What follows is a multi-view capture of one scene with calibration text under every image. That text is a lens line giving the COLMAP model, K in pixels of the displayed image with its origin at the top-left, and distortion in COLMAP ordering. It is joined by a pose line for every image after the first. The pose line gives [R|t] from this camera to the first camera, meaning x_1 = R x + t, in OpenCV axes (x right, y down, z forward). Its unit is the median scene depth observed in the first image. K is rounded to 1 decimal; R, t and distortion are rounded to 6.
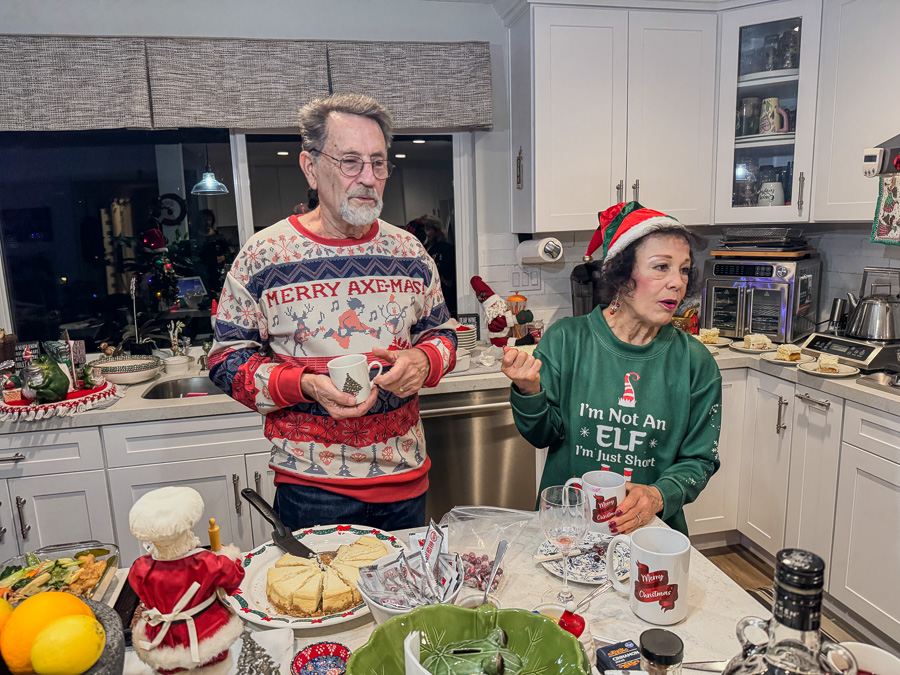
lens RADIAL K [[629.1, 0, 453.9], [0, 629.1, 336.7], [0, 0, 1]] dist [-0.001242, -0.003542]
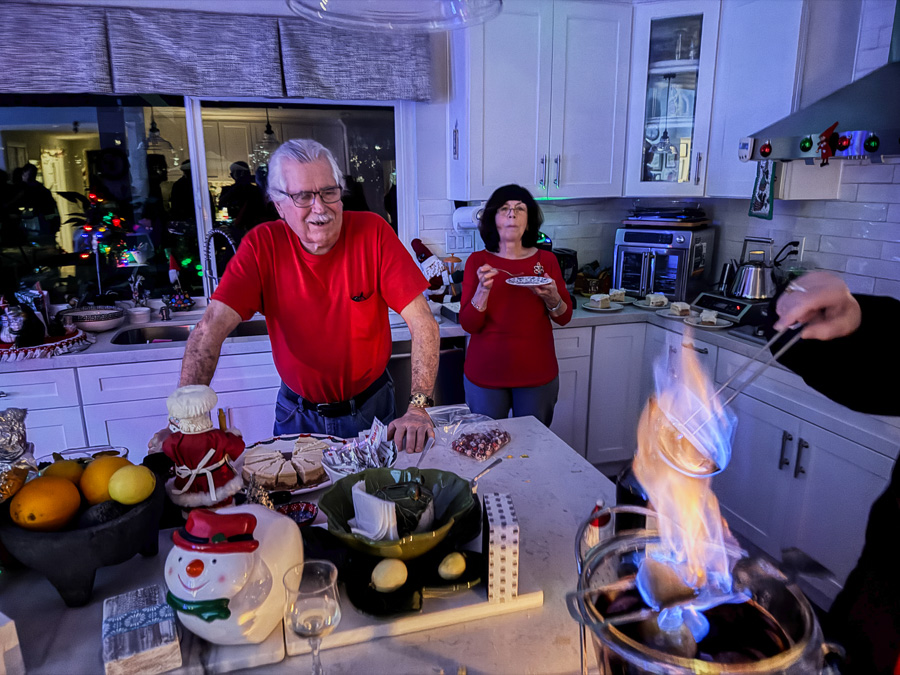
lens RADIAL K [[645.9, 0, 452.4], [0, 645.9, 347.5], [0, 0, 1]] dist [0.056060, -0.101386]
pose [[0.996452, 0.005204, 0.083996, 0.006413], [-0.011294, 0.997327, 0.072183, 0.015384], [-0.083396, -0.072876, 0.993848, -0.200700]]
